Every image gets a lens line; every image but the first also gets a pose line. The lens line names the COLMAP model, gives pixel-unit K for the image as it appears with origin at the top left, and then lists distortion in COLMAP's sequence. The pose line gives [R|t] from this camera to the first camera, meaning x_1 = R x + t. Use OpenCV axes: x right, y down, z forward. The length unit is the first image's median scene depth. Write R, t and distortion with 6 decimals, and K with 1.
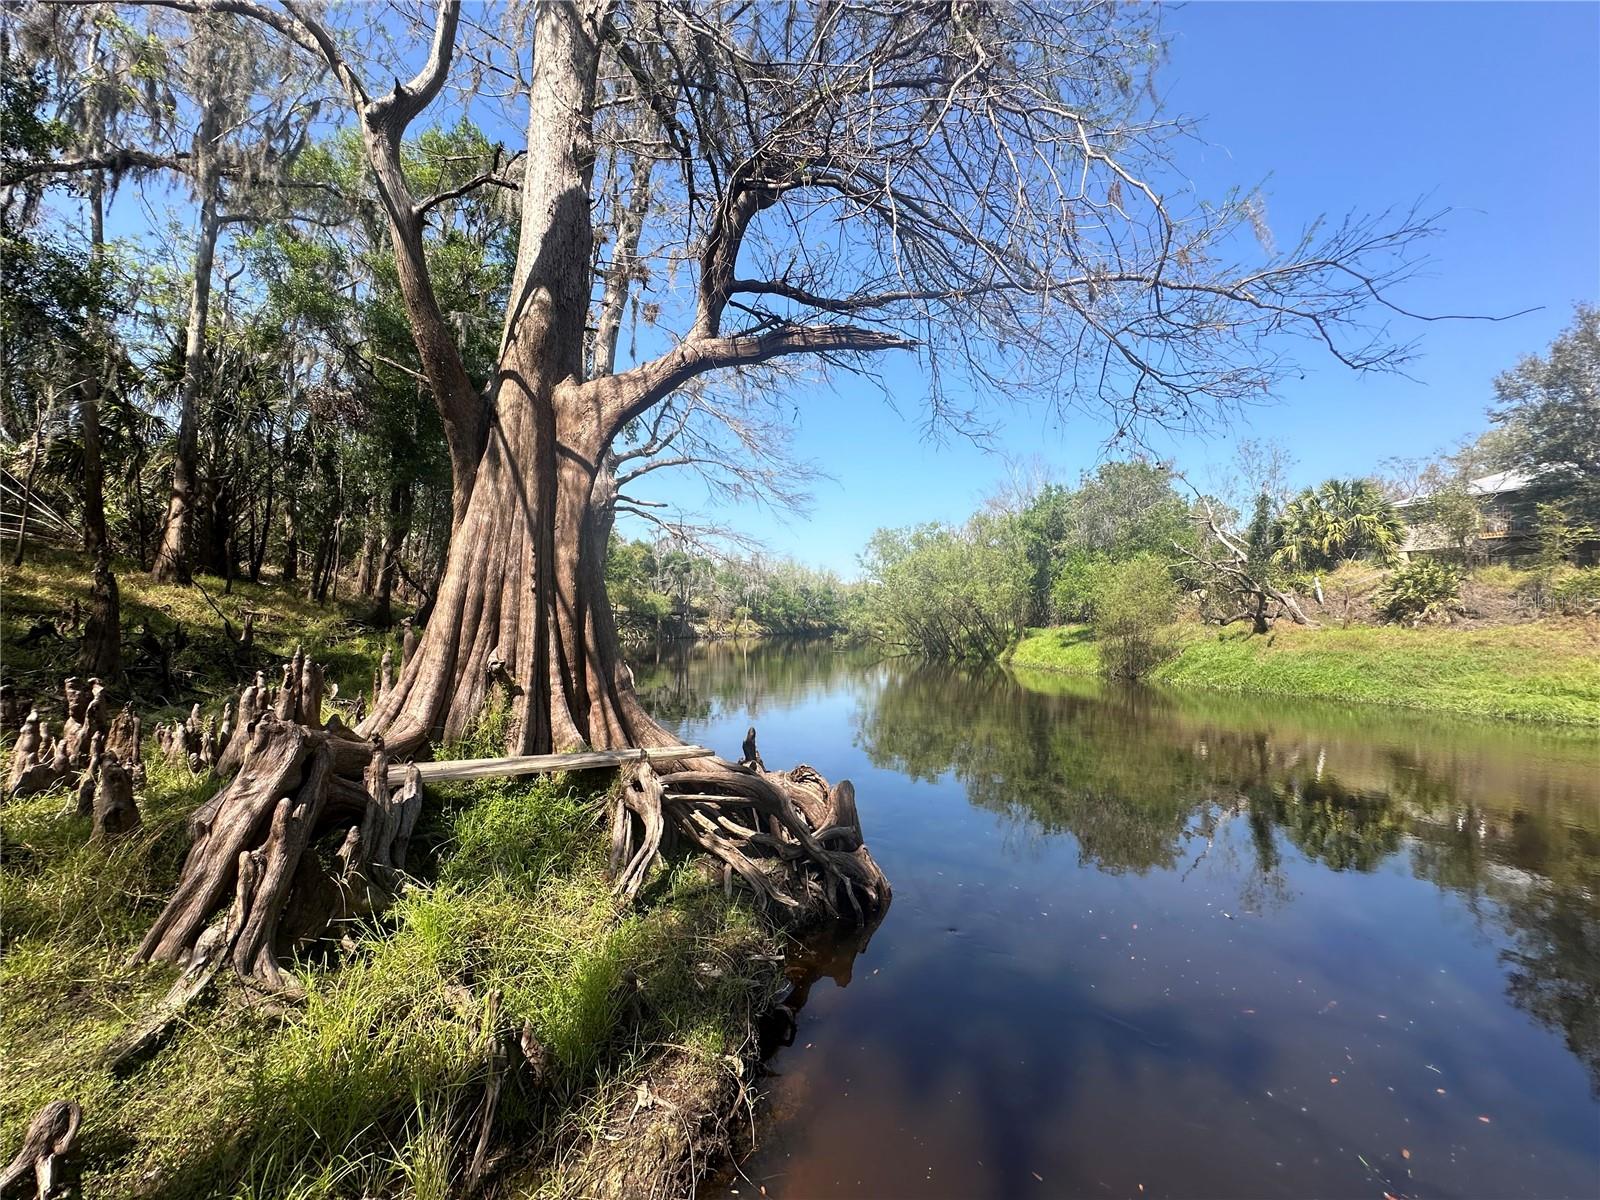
lens RADIAL K [[638.8, 0, 803.2], [0, 638.8, 603.2], [0, 0, 1]] dist [-0.006381, 0.001370]
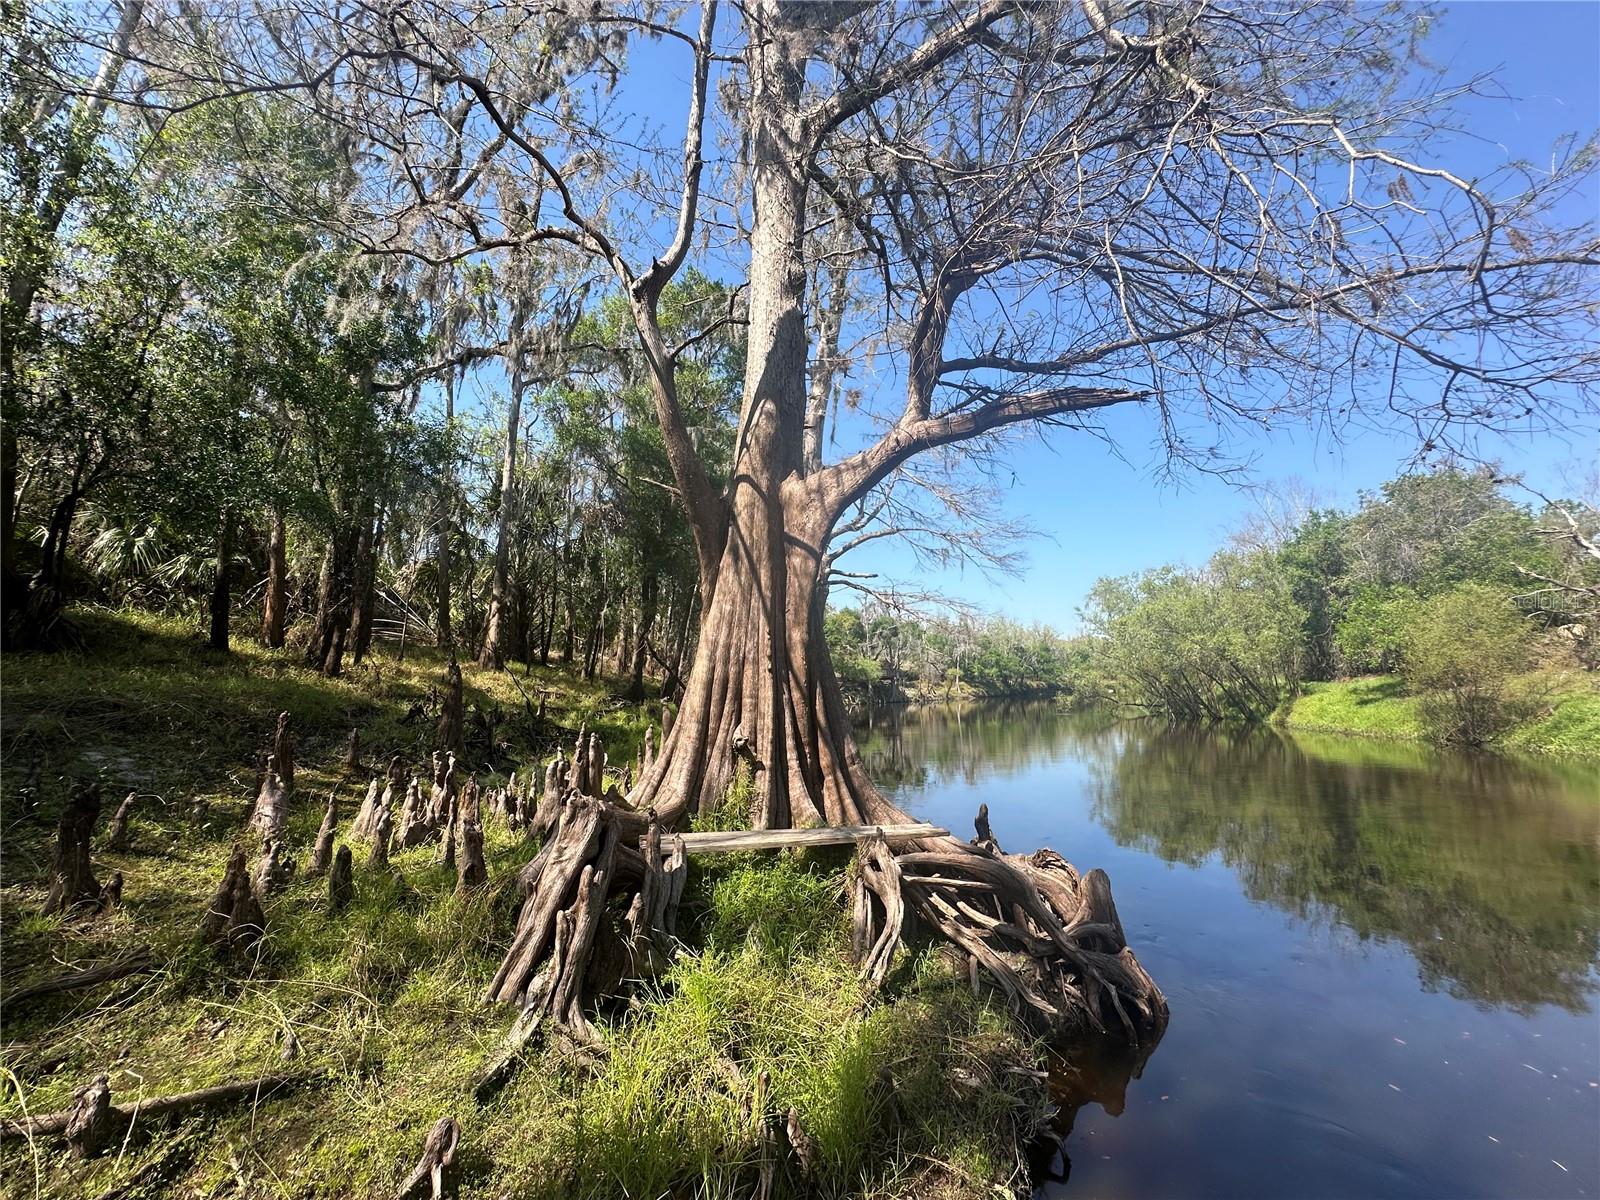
lens RADIAL K [[638.8, 0, 803.0], [0, 638.8, 602.6], [0, 0, 1]] dist [-0.006381, 0.001370]
pose [[0.947499, -0.069174, -0.312188, -0.013594], [0.037807, 0.993707, -0.105438, -0.009988], [0.317517, 0.088099, 0.944151, -0.005992]]
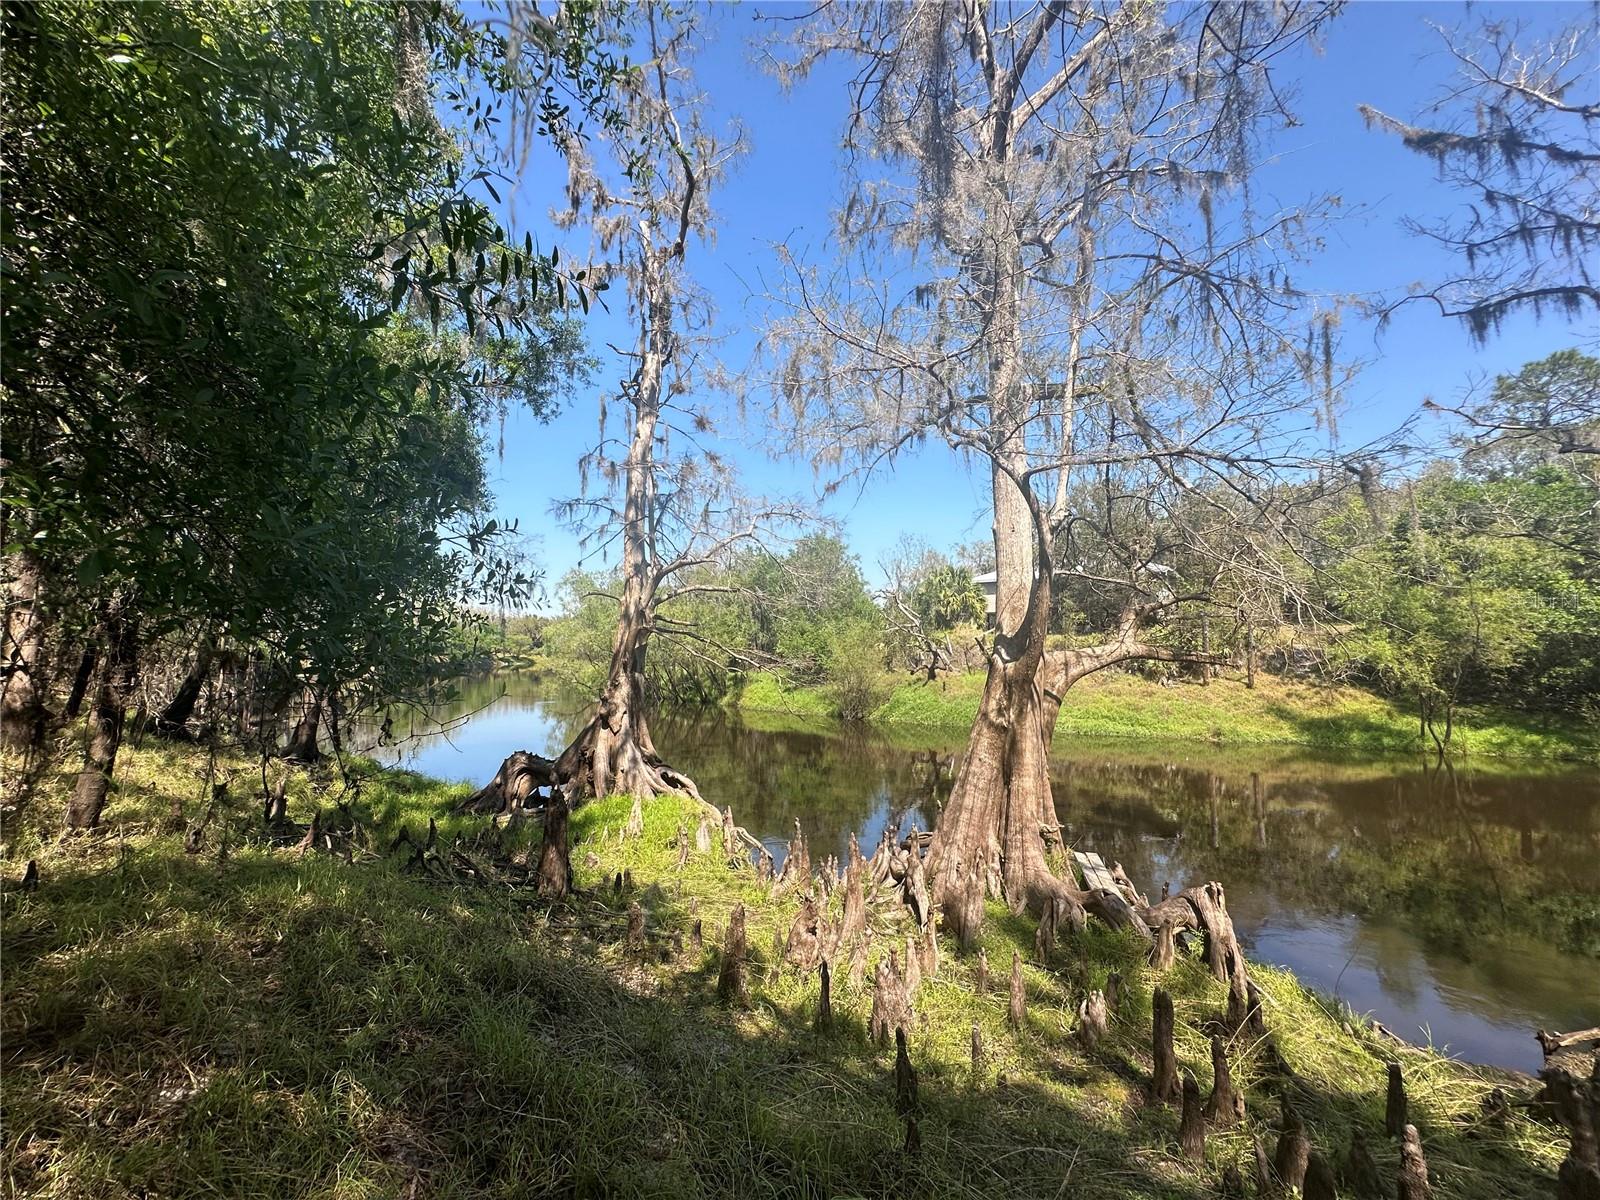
lens RADIAL K [[638.8, 0, 802.4], [0, 638.8, 602.0], [0, 0, 1]] dist [-0.006381, 0.001370]
pose [[0.827226, 0.023189, 0.561391, -1.047634], [-0.001939, 0.999260, -0.038418, -0.230490], [-0.561866, 0.030692, 0.826658, -0.026656]]
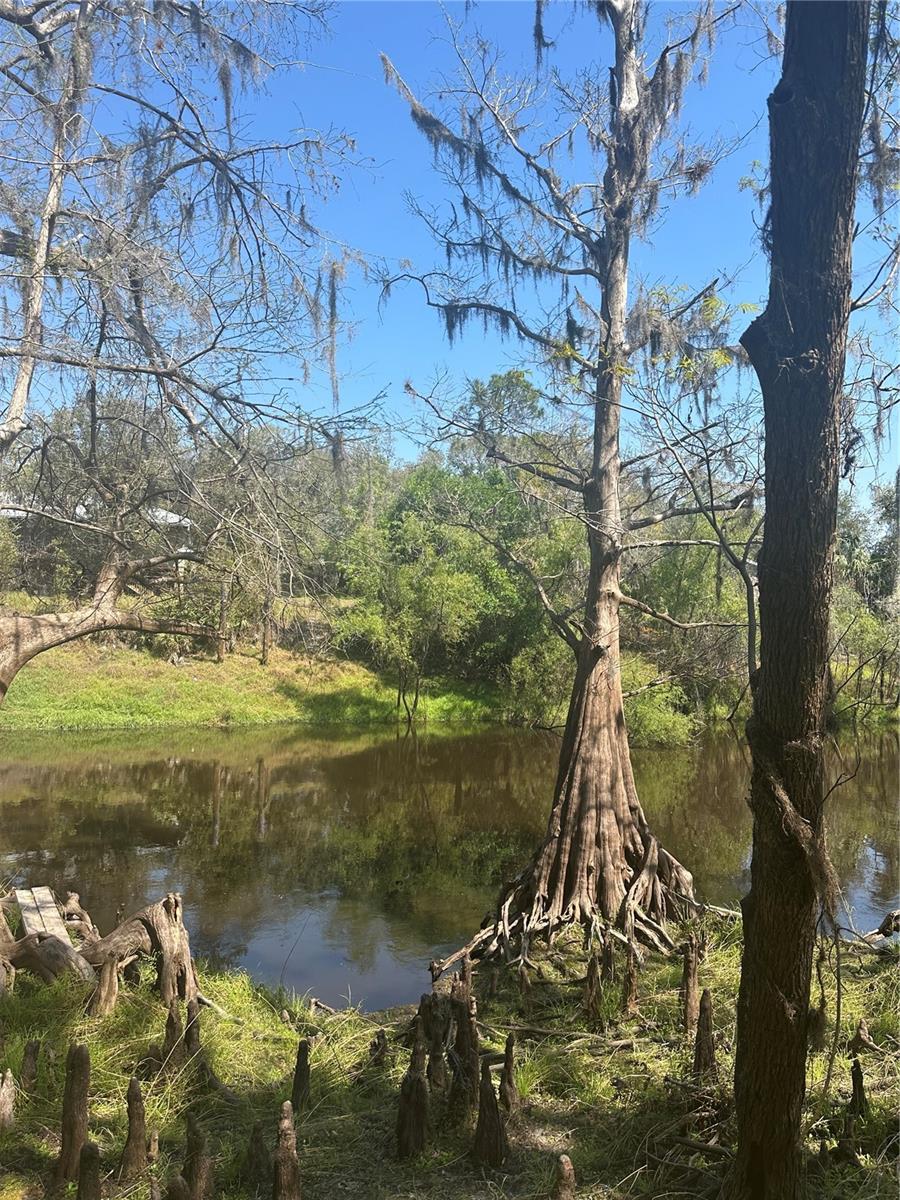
lens RADIAL K [[839.2, 0, 449.8], [0, 839.2, 607.2], [0, 0, 1]] dist [0.100557, -0.148216]
pose [[0.157001, 0.007689, 0.987569, -1.017765], [-0.051236, 0.998686, 0.000370, -0.229938], [-0.986269, -0.050658, 0.157188, -0.059491]]
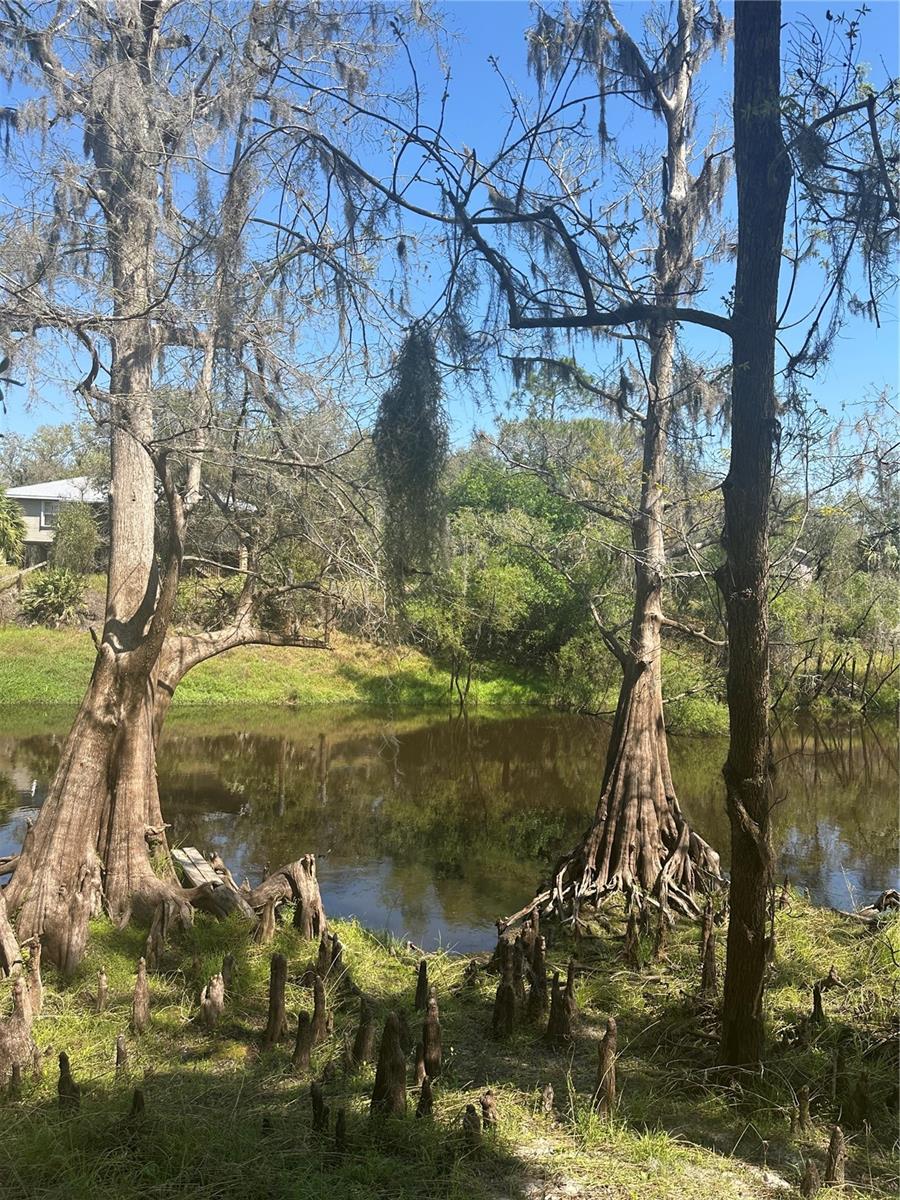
lens RADIAL K [[839.2, 0, 443.7], [0, 839.2, 606.3], [0, 0, 1]] dist [0.100557, -0.148216]
pose [[0.217191, -0.016792, 0.975985, -1.246102], [-0.063842, 0.997467, 0.031369, -0.297232], [-0.974039, -0.069122, 0.215569, -0.056978]]
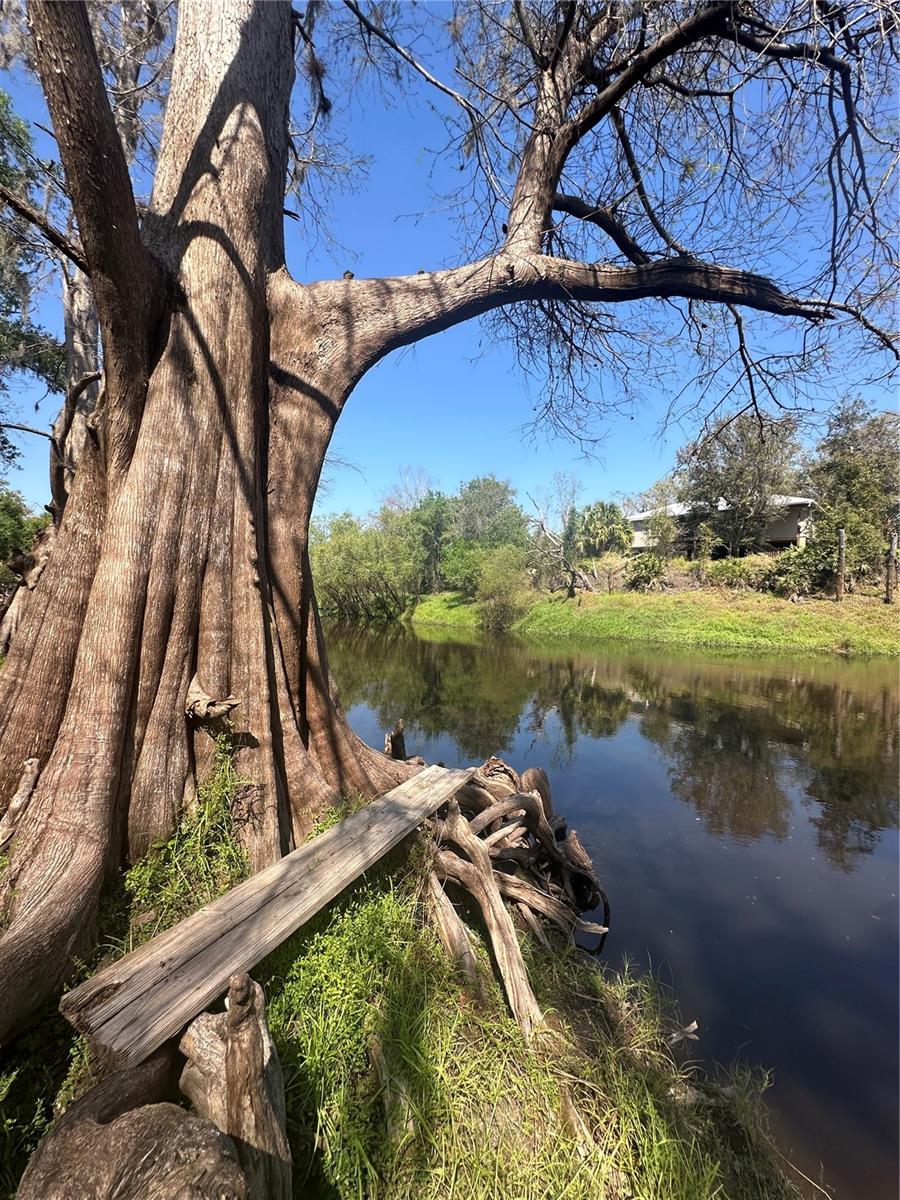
lens RADIAL K [[479.1, 0, 448.9], [0, 479.1, 603.9], [0, 0, 1]] dist [-0.006381, 0.001370]
pose [[0.896644, -0.021346, 0.442238, -0.251929], [-0.005367, 0.998240, 0.059066, -0.016501], [-0.442721, -0.055335, 0.894951, 0.256111]]
